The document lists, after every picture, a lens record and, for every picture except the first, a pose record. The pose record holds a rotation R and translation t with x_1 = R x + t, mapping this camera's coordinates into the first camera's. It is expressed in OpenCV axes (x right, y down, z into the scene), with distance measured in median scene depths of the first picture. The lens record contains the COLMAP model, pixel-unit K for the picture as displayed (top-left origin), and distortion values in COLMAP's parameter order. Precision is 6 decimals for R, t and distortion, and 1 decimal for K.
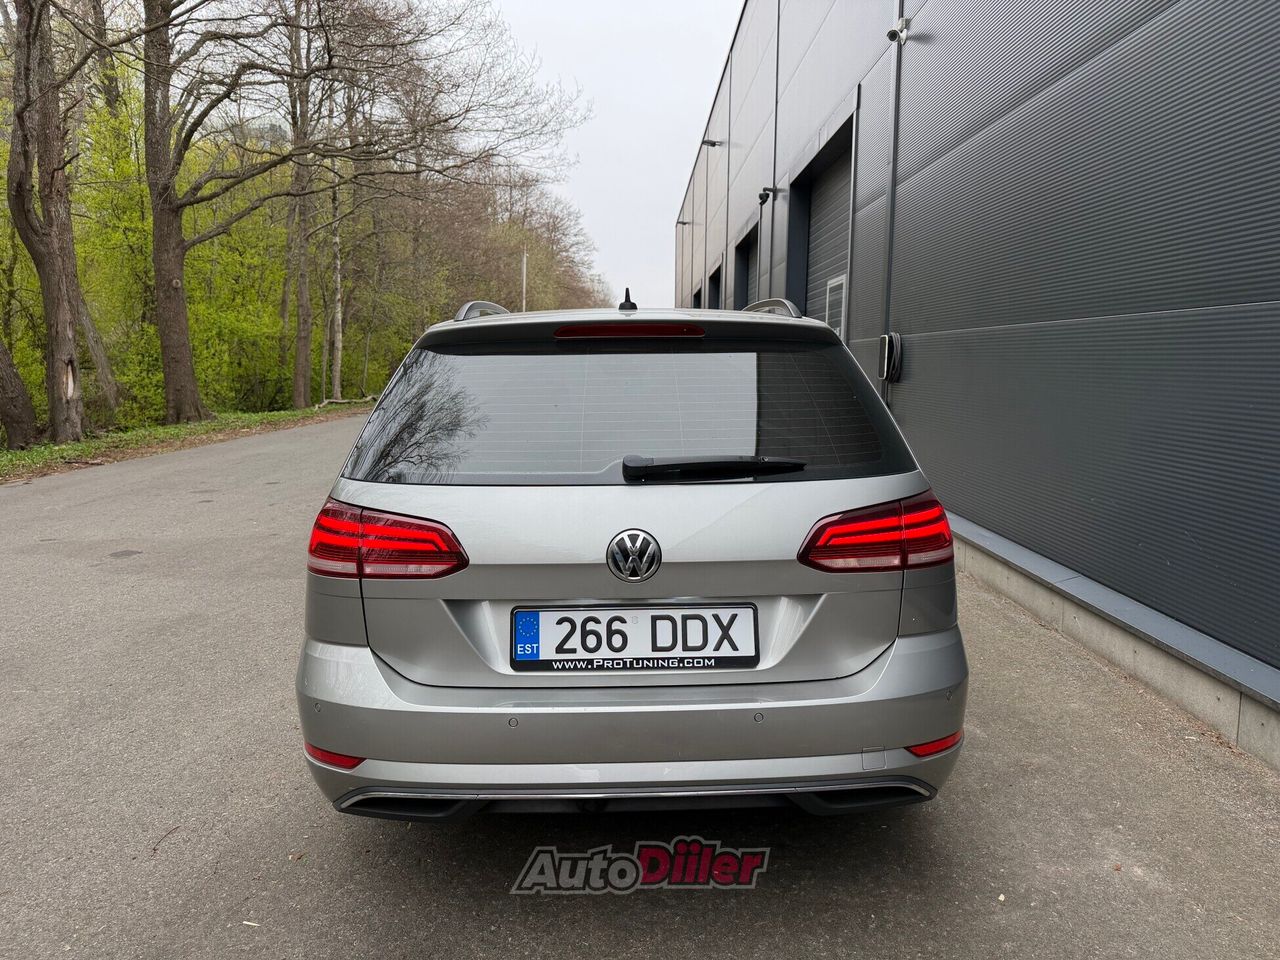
lens RADIAL K [[906.6, 0, 632.6], [0, 906.6, 466.5], [0, 0, 1]] dist [-0.009147, -0.018444]
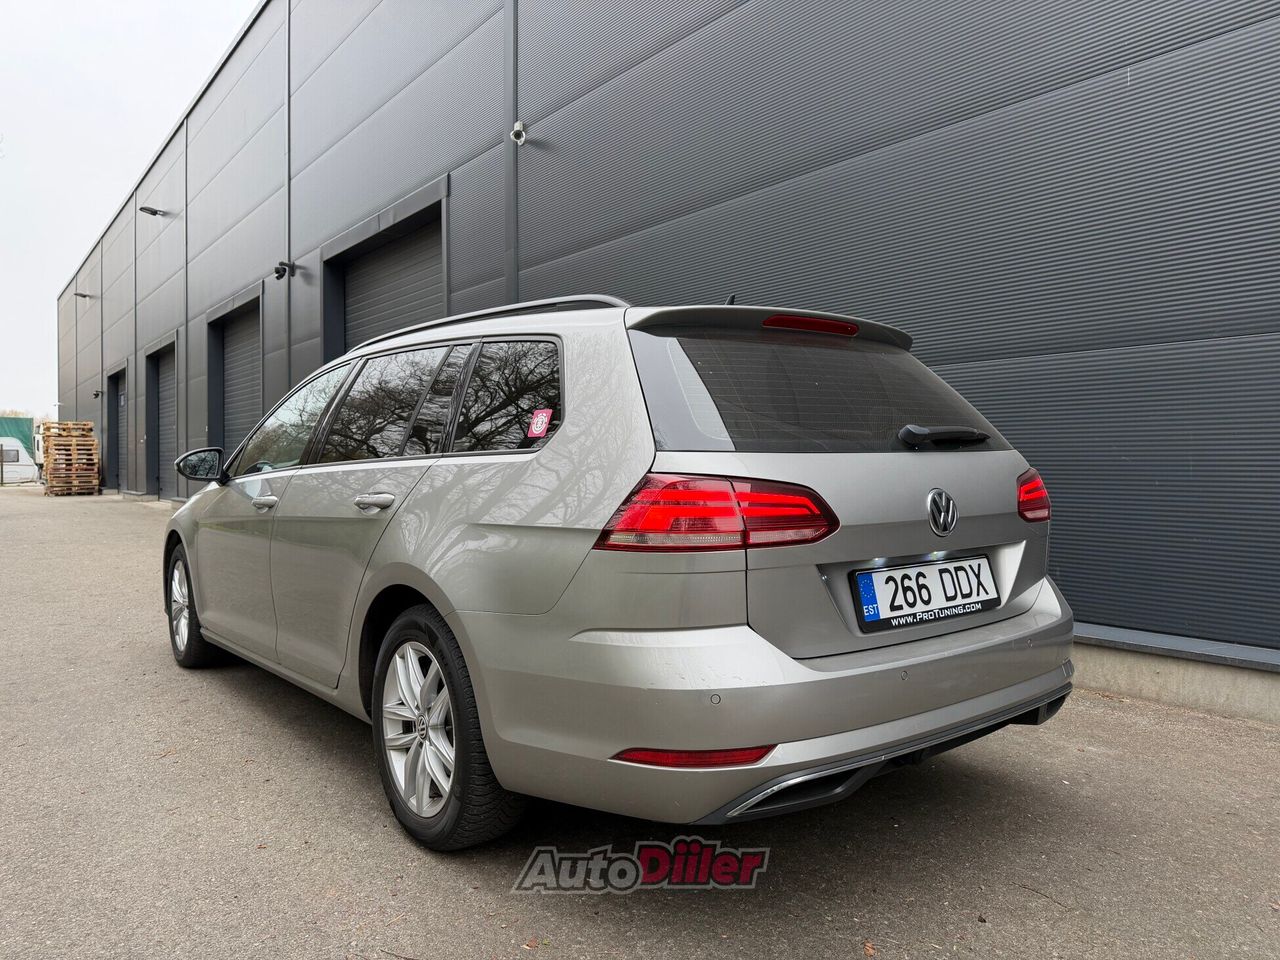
lens RADIAL K [[906.6, 0, 634.9], [0, 906.6, 477.7], [0, 0, 1]] dist [-0.009147, -0.018444]
pose [[0.800419, -0.005073, 0.599420, -0.934307], [0.064939, 0.994813, -0.078296, 0.116307], [-0.595914, 0.101595, 0.796596, 0.334992]]
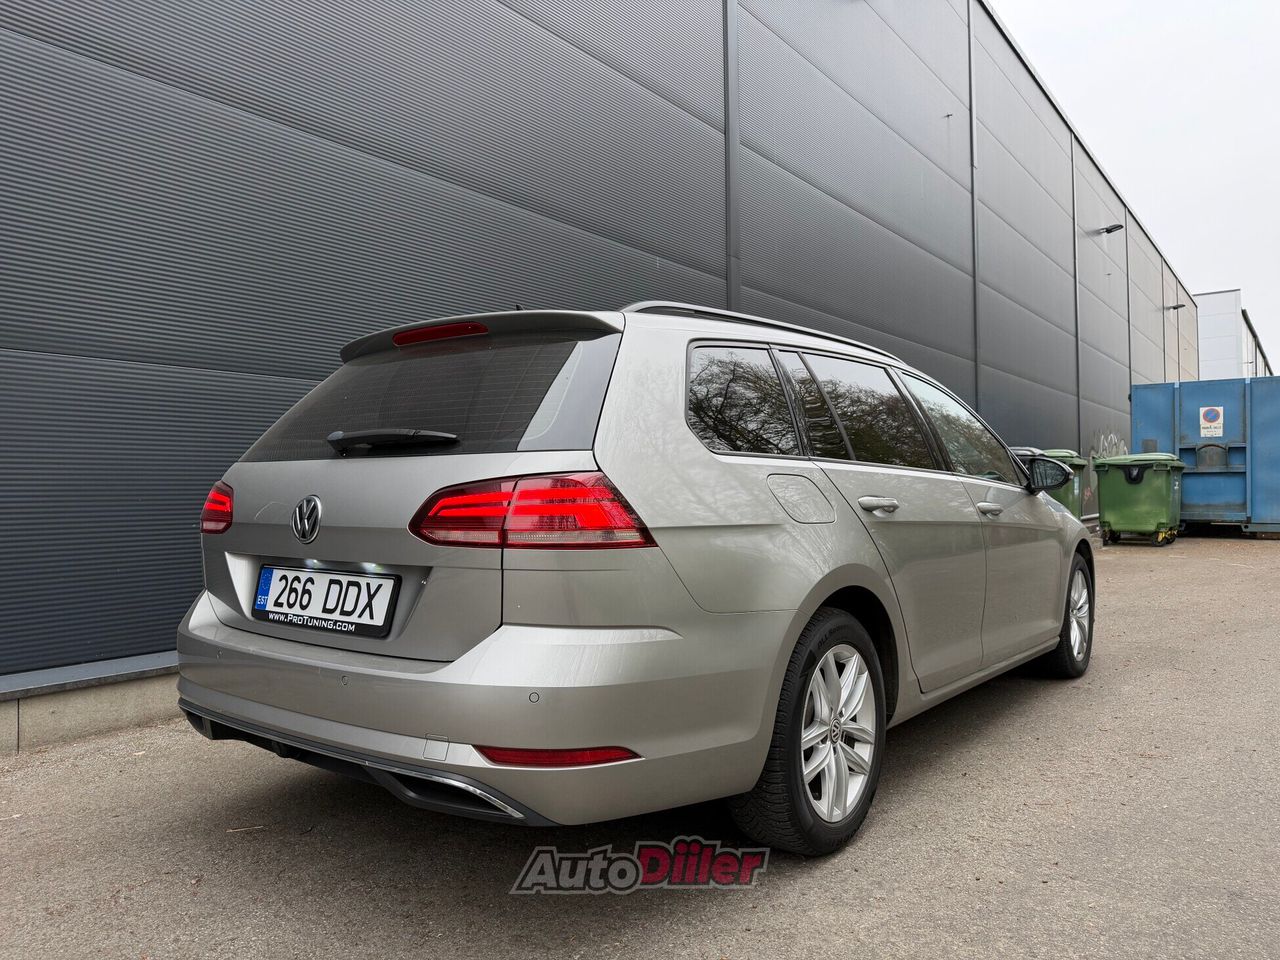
lens RADIAL K [[906.6, 0, 643.3], [0, 906.6, 485.8], [0, 0, 1]] dist [-0.009147, -0.018444]
pose [[0.793776, 0.007292, -0.608166, 0.964738], [-0.063241, 0.995498, -0.070606, 0.107338], [0.604913, 0.094506, 0.790663, 0.372123]]
